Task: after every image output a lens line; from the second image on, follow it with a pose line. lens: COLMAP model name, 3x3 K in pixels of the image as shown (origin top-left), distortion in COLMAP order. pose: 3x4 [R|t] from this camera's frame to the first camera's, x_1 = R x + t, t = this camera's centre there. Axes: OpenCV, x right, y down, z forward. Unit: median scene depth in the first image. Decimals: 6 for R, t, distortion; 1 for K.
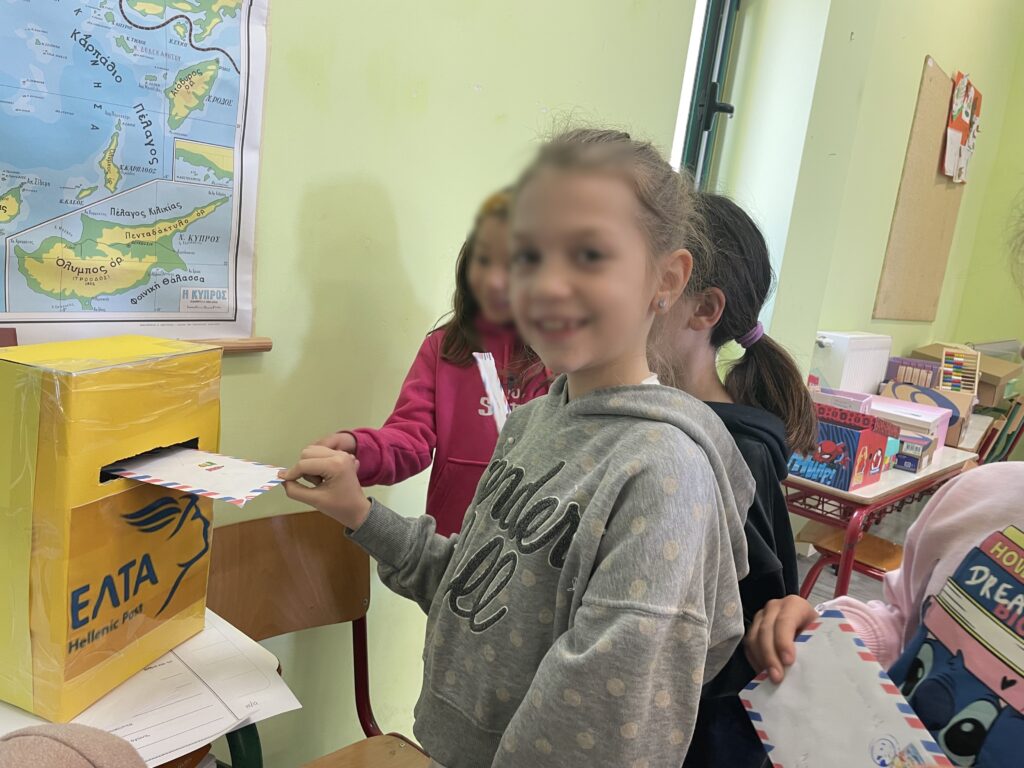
lens RADIAL K [[768.3, 0, 490.4], [0, 768.3, 370.6], [0, 0, 1]] dist [0.080268, -0.106681]
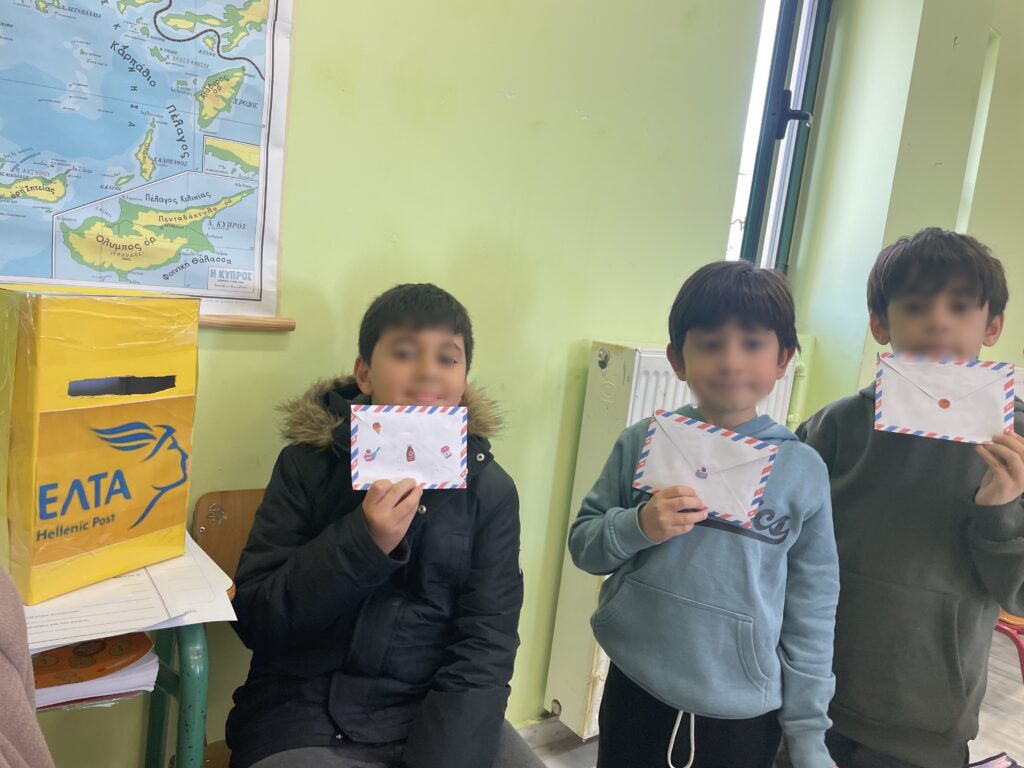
lens RADIAL K [[768.3, 0, 506.8], [0, 768.3, 379.2], [0, 0, 1]] dist [0.080268, -0.106681]
pose [[0.983474, 0.012926, -0.180586, 0.270403], [-0.024305, 0.997845, -0.060945, 0.131440], [0.179409, 0.064327, 0.981669, -0.027436]]
